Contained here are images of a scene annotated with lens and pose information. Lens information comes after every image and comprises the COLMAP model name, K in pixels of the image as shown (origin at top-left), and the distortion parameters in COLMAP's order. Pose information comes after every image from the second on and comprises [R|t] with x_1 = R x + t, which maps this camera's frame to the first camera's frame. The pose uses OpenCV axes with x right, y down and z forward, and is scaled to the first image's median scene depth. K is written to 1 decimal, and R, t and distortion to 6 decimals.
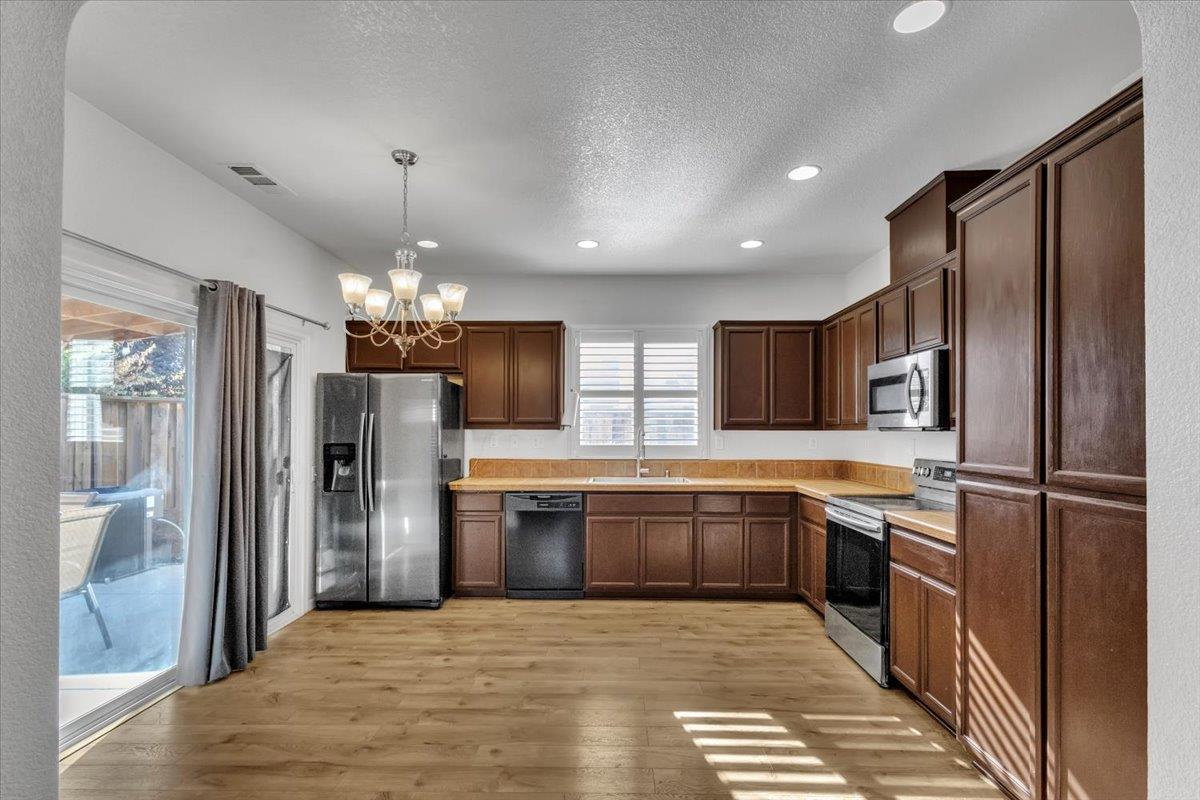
lens RADIAL K [[559.4, 0, 599.2], [0, 559.4, 428.3], [0, 0, 1]] dist [0.010896, -0.003938]
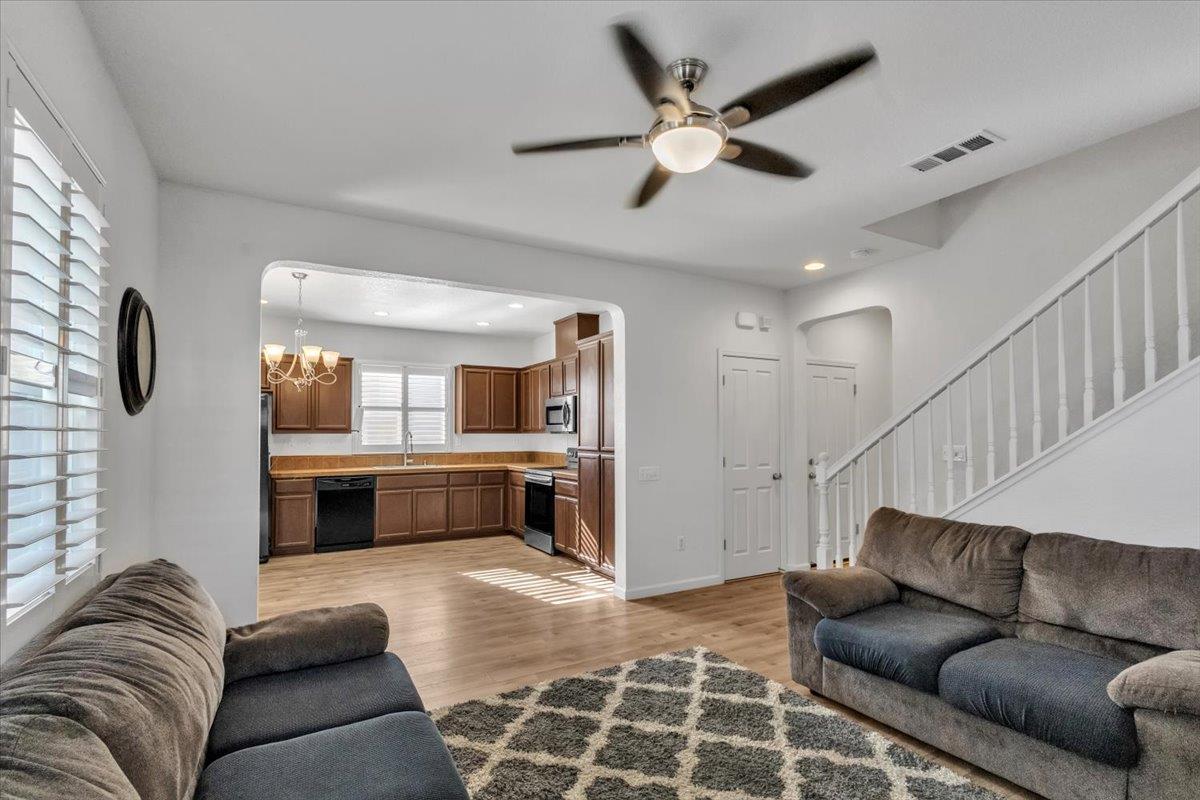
lens RADIAL K [[559.4, 0, 596.0], [0, 559.4, 425.1], [0, 0, 1]] dist [0.010896, -0.003938]
pose [[0.859801, 0.003909, 0.510615, -0.302258], [0.001596, 0.999945, -0.010343, -0.004166], [-0.510627, 0.009708, 0.859747, -0.634872]]
